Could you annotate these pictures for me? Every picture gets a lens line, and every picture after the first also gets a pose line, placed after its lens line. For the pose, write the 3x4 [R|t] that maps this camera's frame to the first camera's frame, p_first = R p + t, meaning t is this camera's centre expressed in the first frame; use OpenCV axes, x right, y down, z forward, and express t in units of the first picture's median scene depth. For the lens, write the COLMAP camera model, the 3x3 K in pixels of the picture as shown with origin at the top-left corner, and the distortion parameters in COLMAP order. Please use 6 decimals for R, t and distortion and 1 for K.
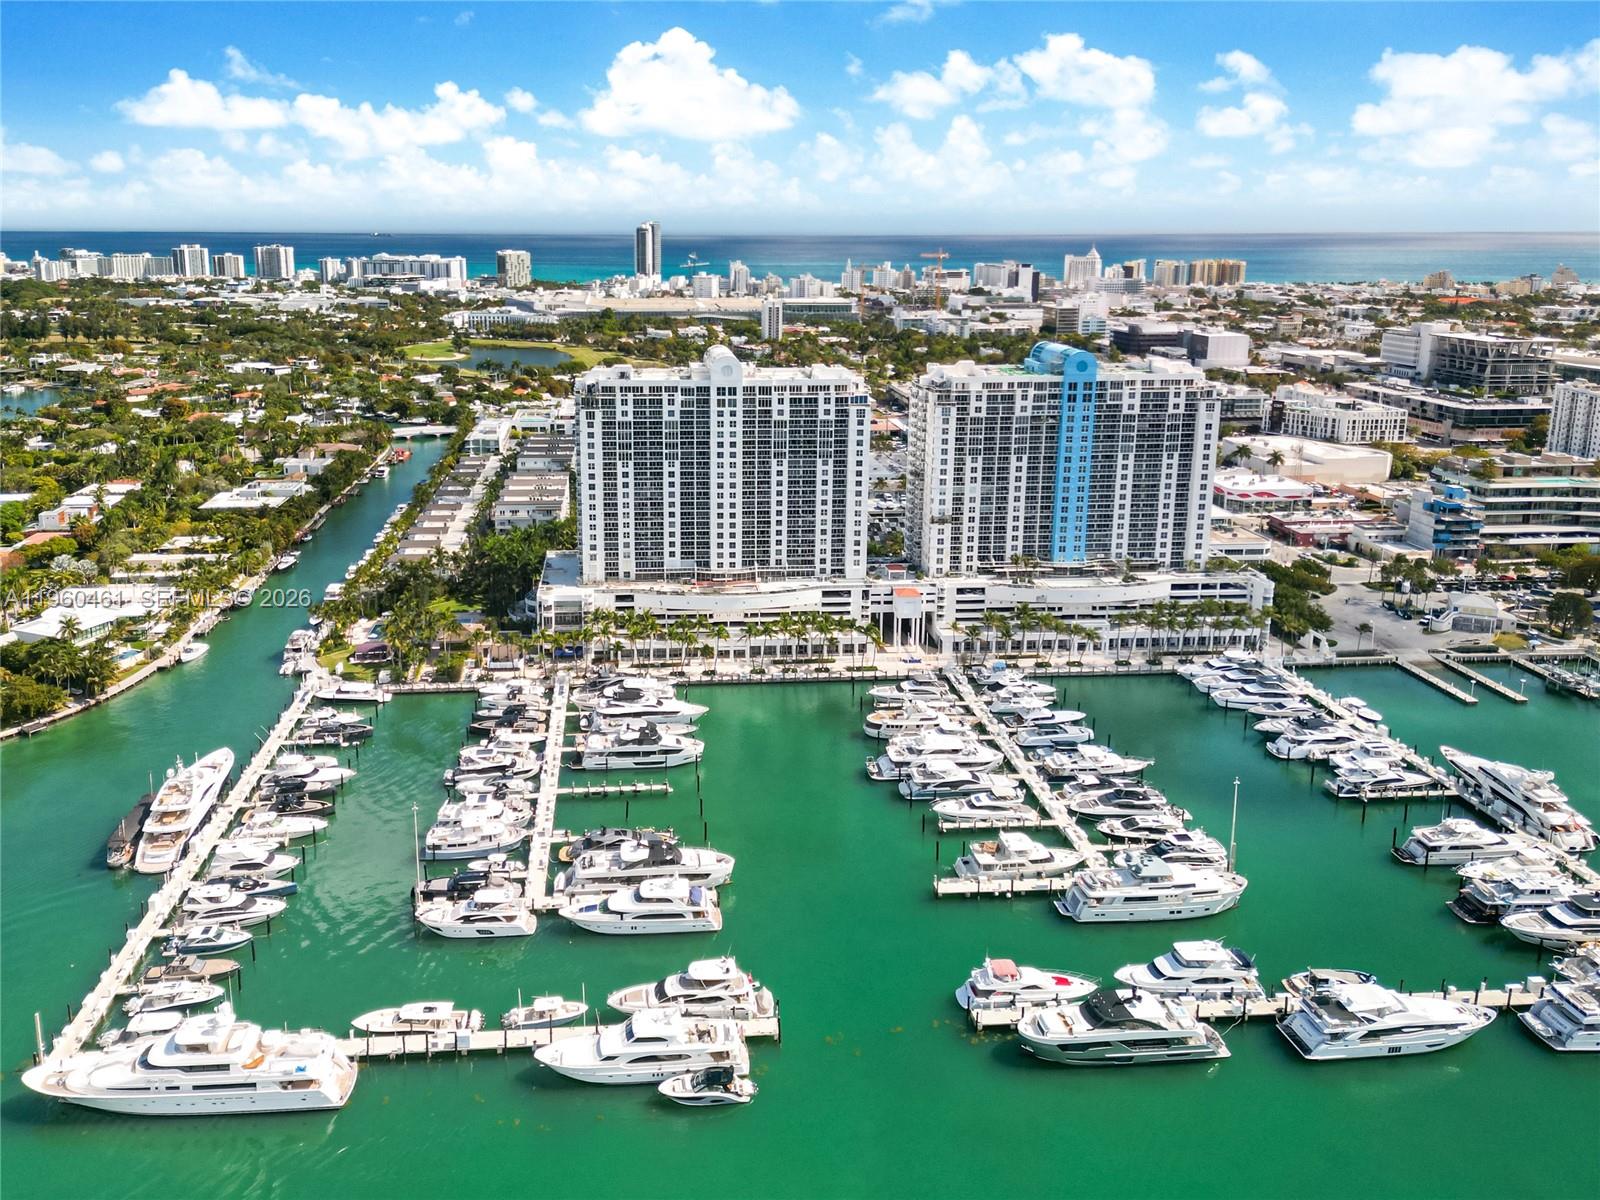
lens RADIAL K [[1097.8, 0, 705.8], [0, 1097.8, 608.4], [0, 0, 1]] dist [0.006490, -0.000411]
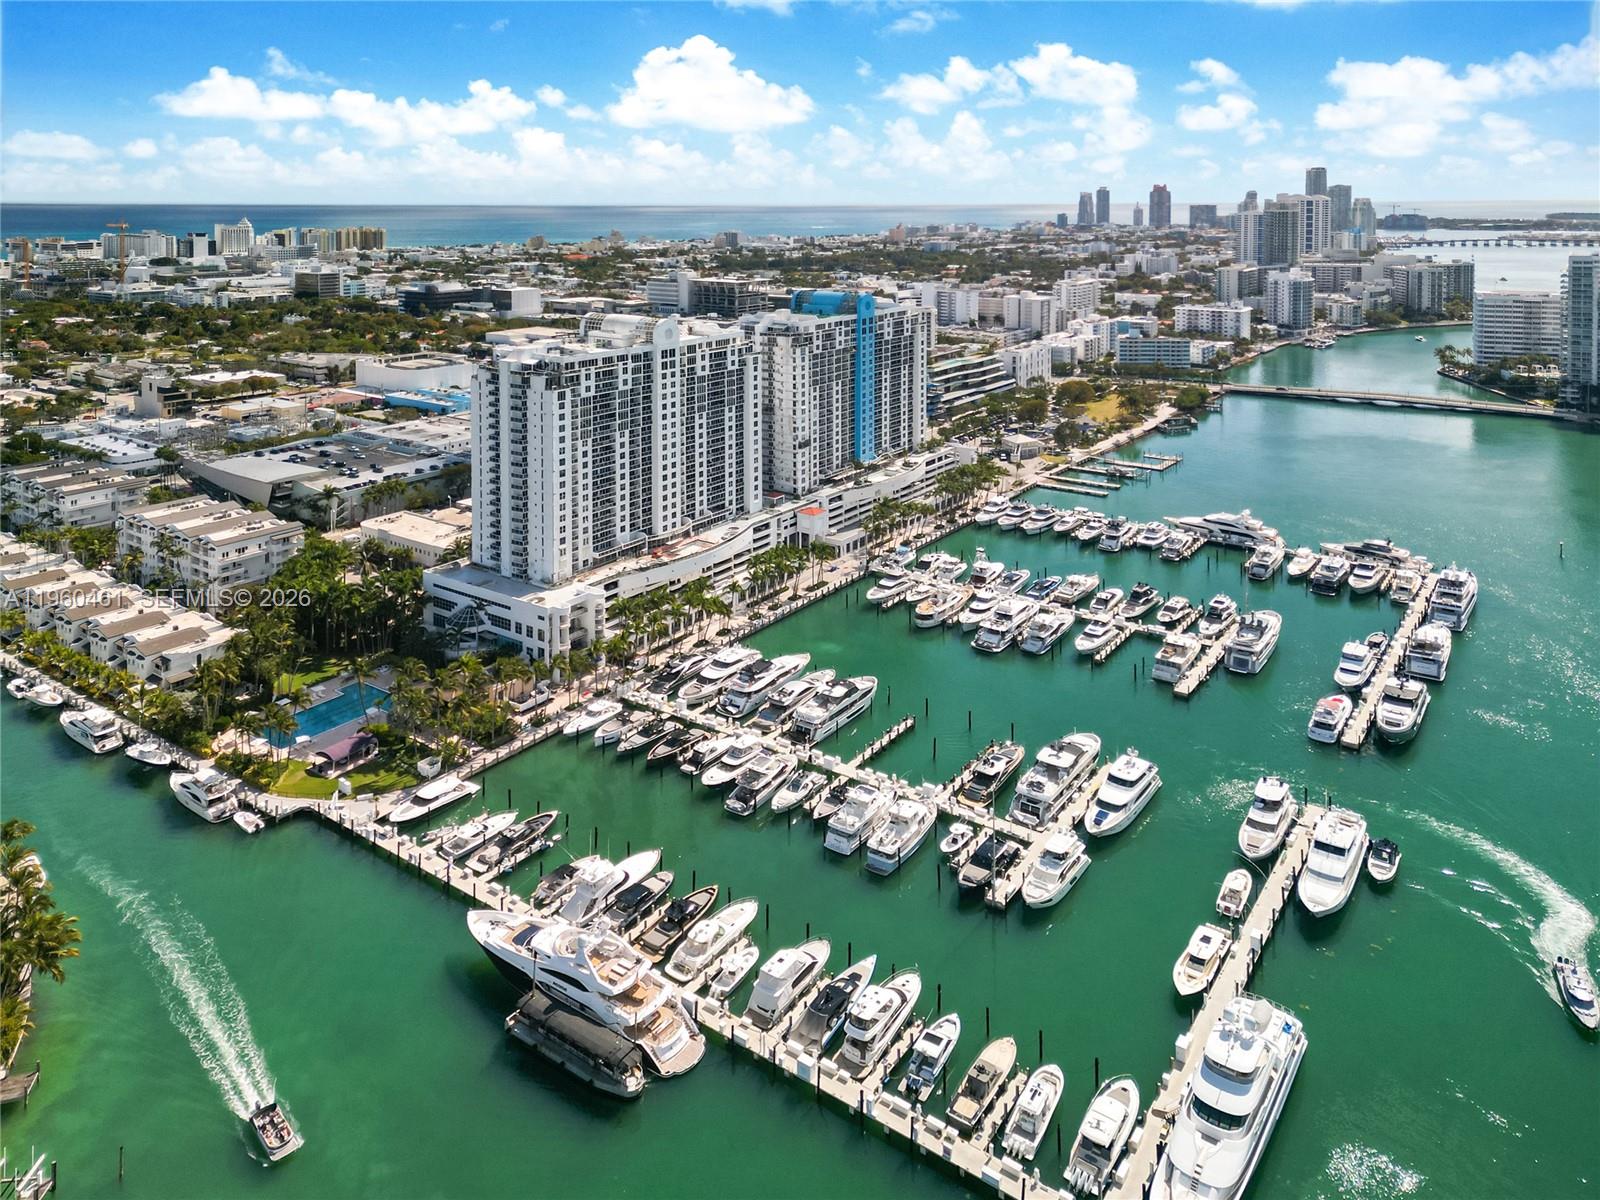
lens RADIAL K [[1068.9, 0, 792.4], [0, 1068.9, 357.1], [0, 0, 1]] dist [0.040028, 0.000659]
pose [[0.653848, -0.111563, 0.748356, -0.635257], [0.251337, 0.964931, -0.075747, -0.089282], [-0.713661, 0.237616, 0.658959, 0.262138]]
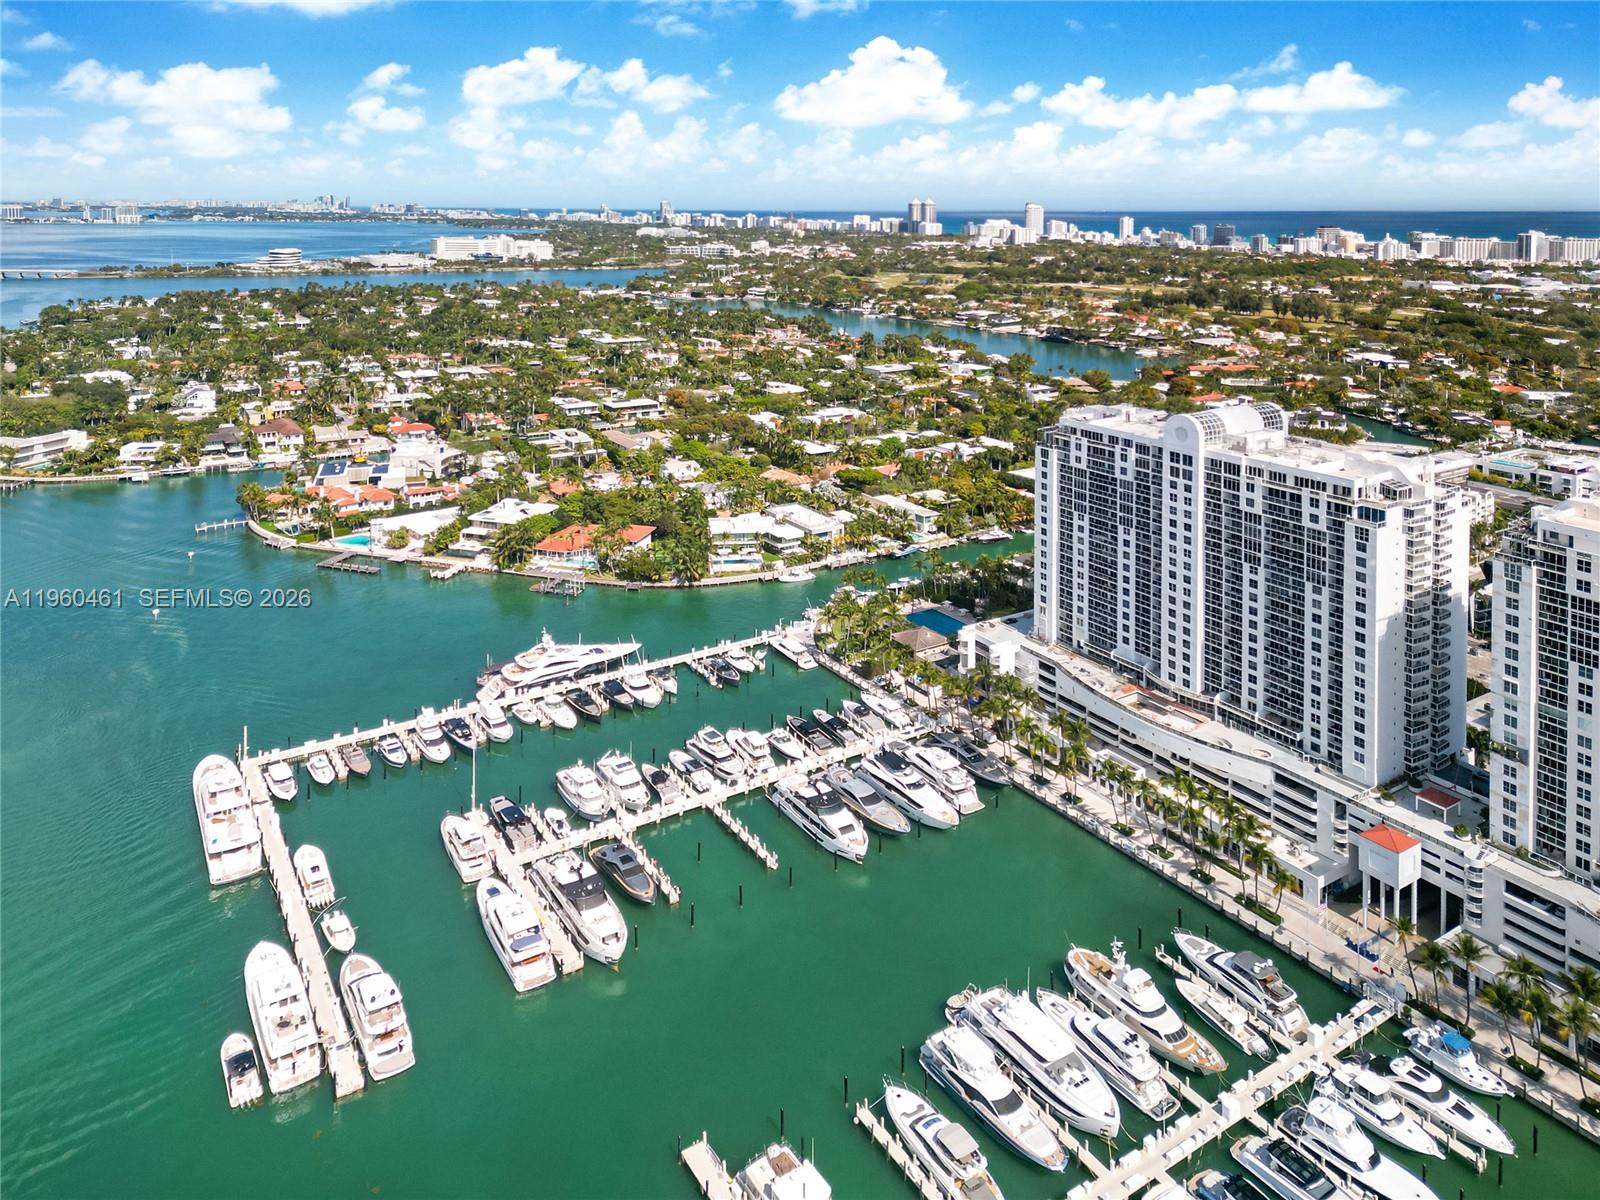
lens RADIAL K [[1068.9, 0, 792.4], [0, 1068.9, 357.1], [0, 0, 1]] dist [0.040028, 0.000659]
pose [[0.501984, 0.124005, -0.855941, 0.519599], [-0.290775, 0.956256, -0.031993, -0.158889], [0.814532, 0.264946, 0.516083, 0.350551]]
